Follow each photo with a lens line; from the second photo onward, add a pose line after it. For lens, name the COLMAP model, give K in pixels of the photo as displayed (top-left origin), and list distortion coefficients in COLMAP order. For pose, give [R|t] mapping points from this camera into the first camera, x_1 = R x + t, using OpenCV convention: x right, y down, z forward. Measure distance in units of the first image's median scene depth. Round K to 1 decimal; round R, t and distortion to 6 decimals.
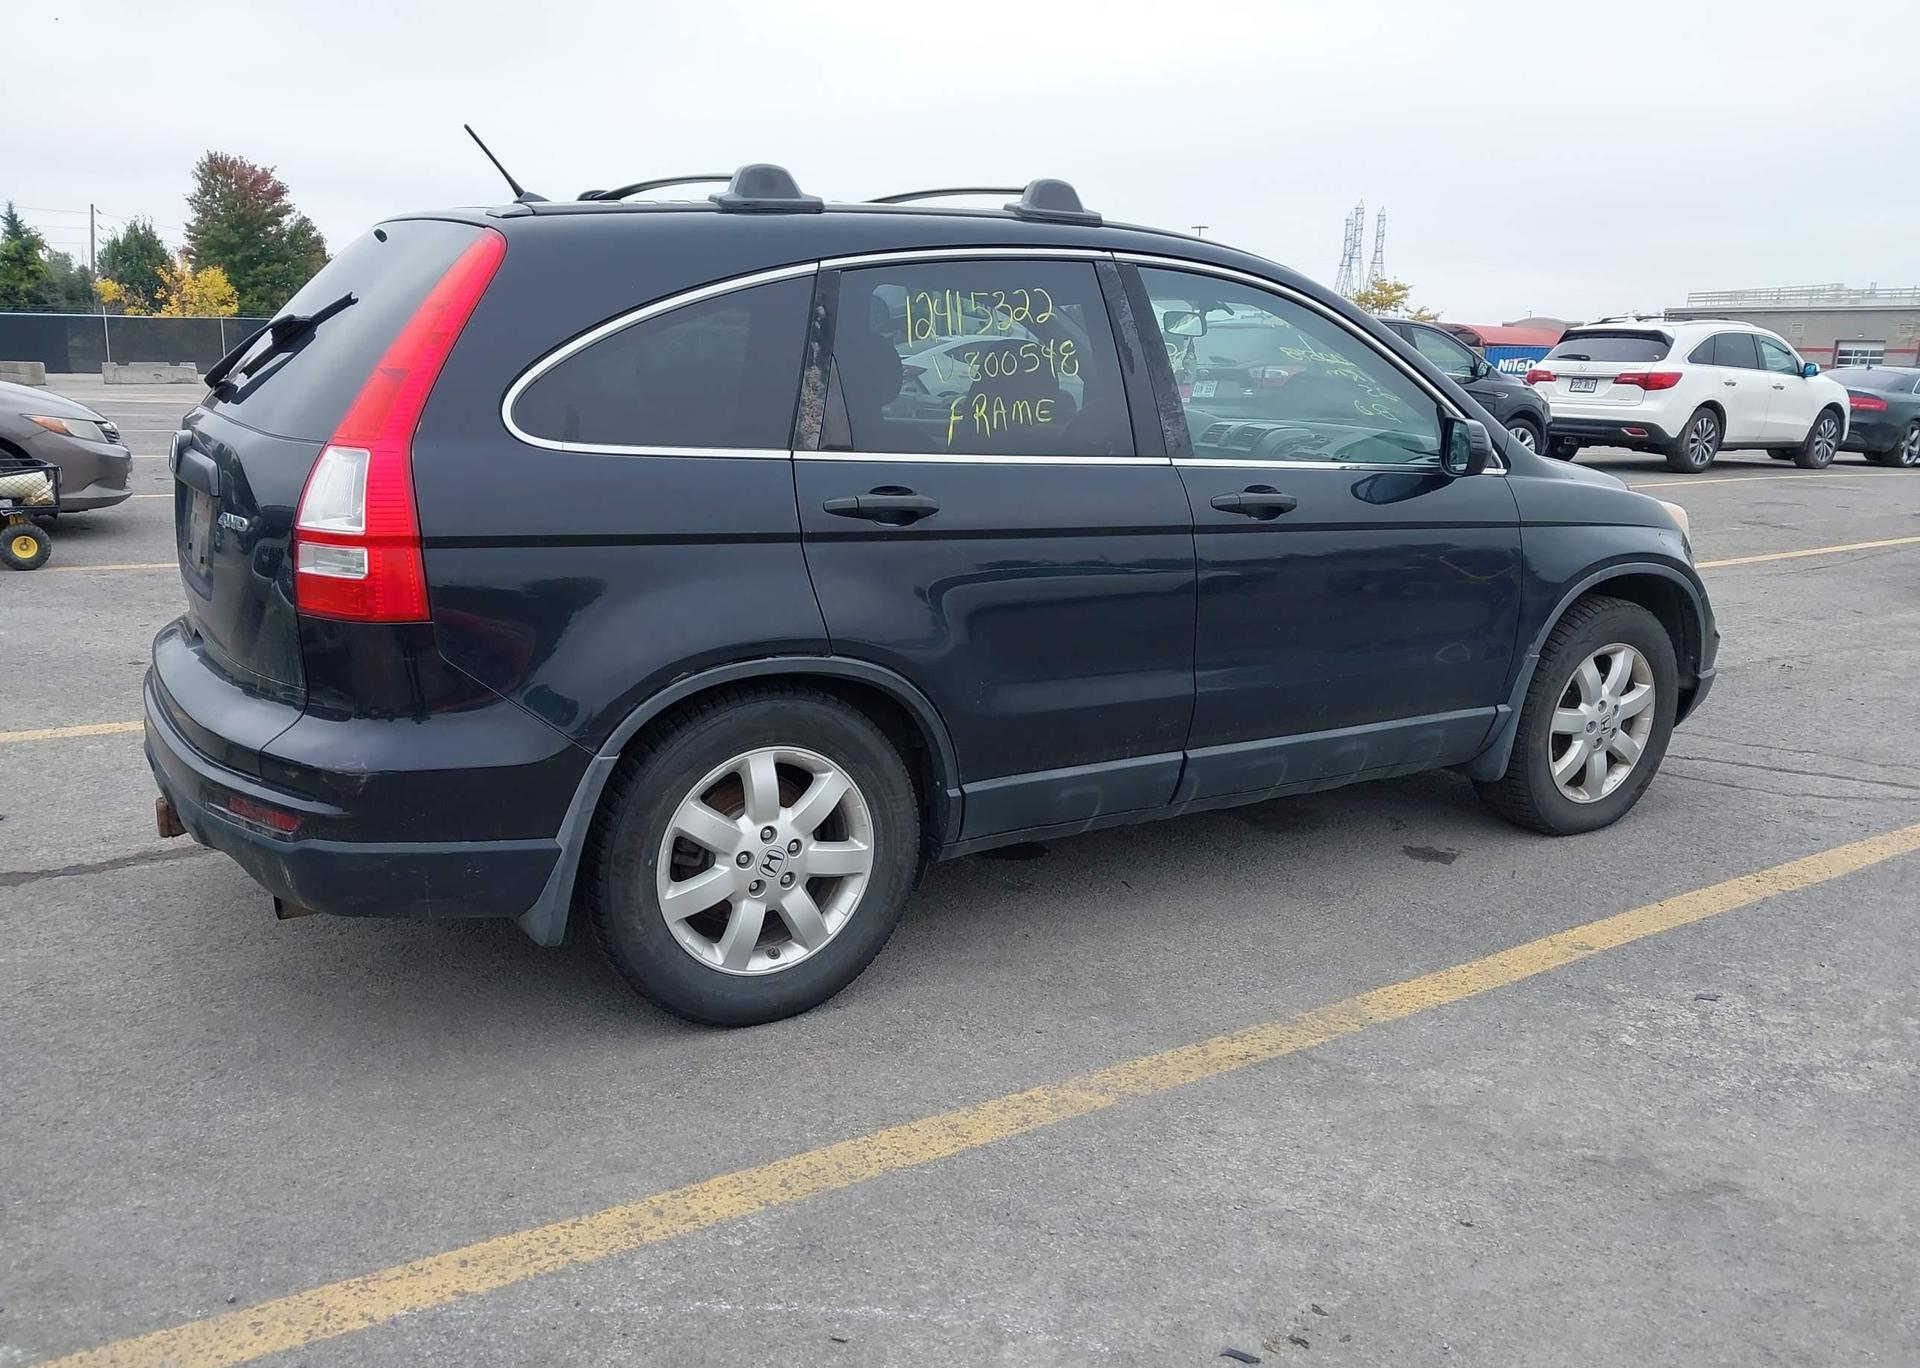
lens RADIAL K [[1546.6, 0, 913.6], [0, 1546.6, 699.5], [0, 0, 1]] dist [0.042429, -0.049136]
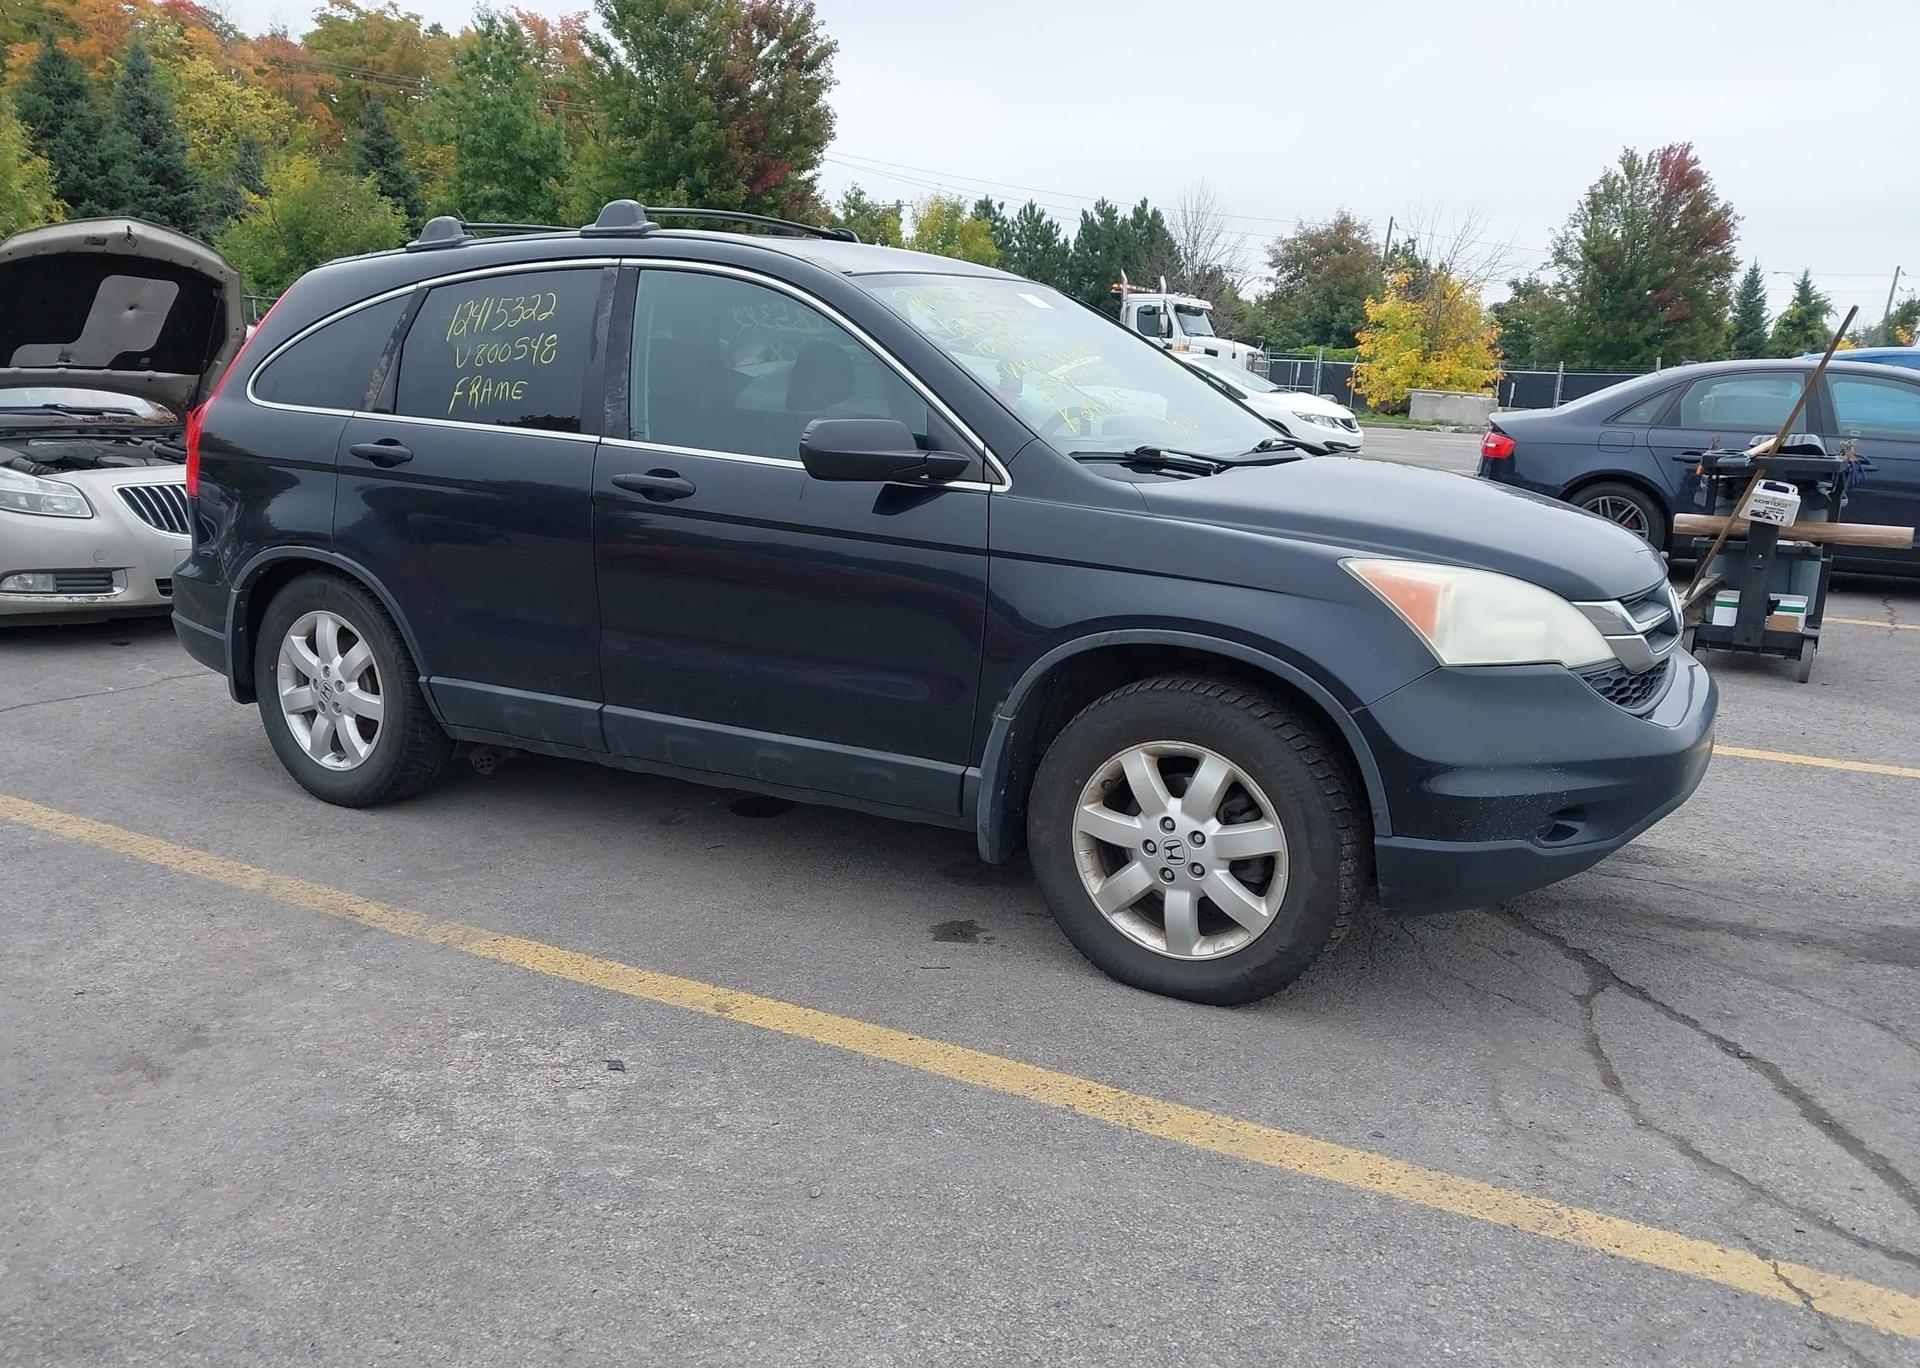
lens RADIAL K [[1546.6, 0, 943.2], [0, 1546.6, 696.4], [0, 0, 1]] dist [0.042429, -0.049136]
pose [[0.471030, 0.172938, -0.864999, 1.403780], [-0.210601, 0.974285, 0.080105, -0.125708], [0.856608, 0.144438, 0.495338, 0.744548]]
